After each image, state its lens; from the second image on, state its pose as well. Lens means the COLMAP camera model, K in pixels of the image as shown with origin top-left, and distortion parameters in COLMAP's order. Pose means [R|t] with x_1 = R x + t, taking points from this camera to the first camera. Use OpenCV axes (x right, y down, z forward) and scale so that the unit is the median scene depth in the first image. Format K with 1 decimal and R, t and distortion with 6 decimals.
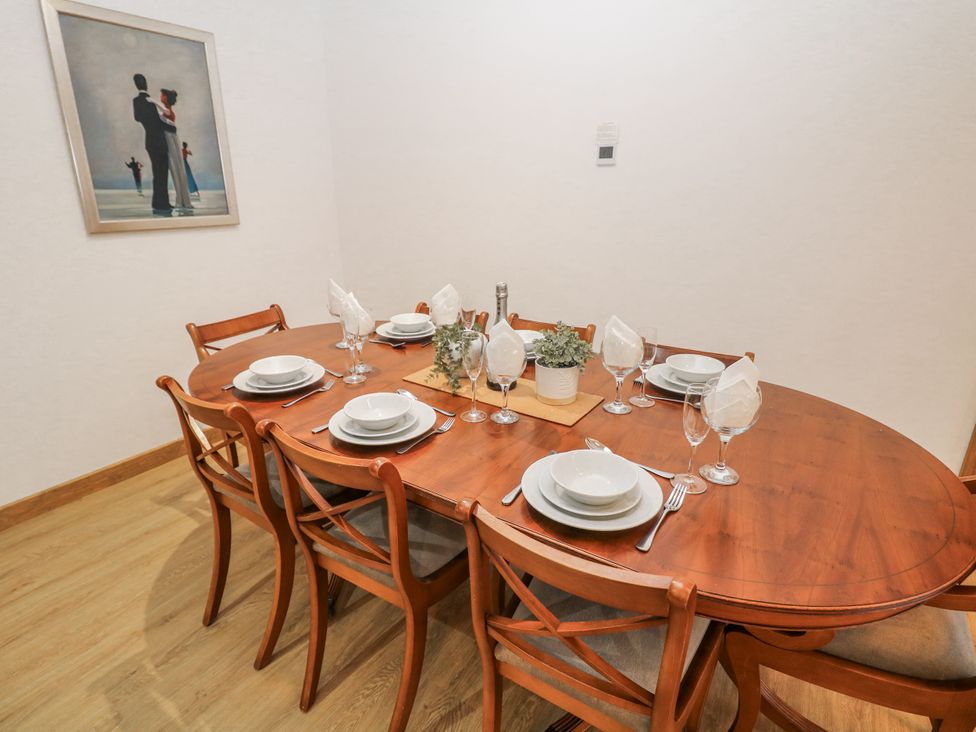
lens RADIAL K [[527.8, 0, 487.4], [0, 527.8, 365.0], [0, 0, 1]] dist [-0.003275, -0.000454]
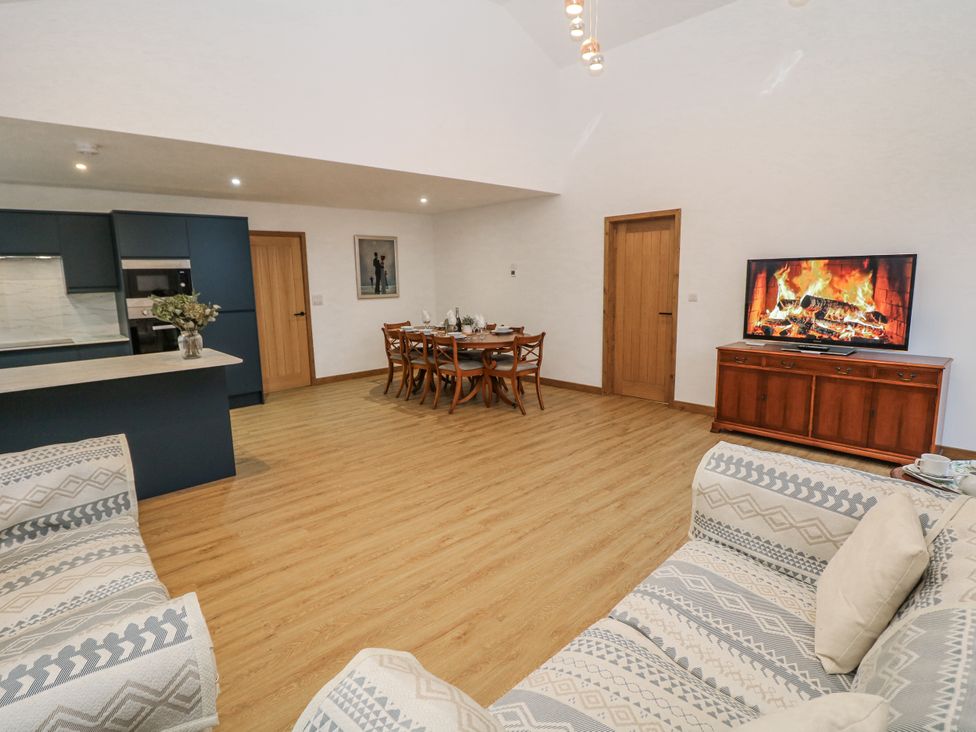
lens RADIAL K [[505.8, 0, 486.9], [0, 505.8, 356.6], [0, 0, 1]] dist [-0.005540, -0.004565]
pose [[0.971208, 0.019747, -0.237413, 0.765479], [-0.058446, 0.985853, -0.157094, 0.538897], [0.230952, 0.166447, 0.958622, -1.733633]]
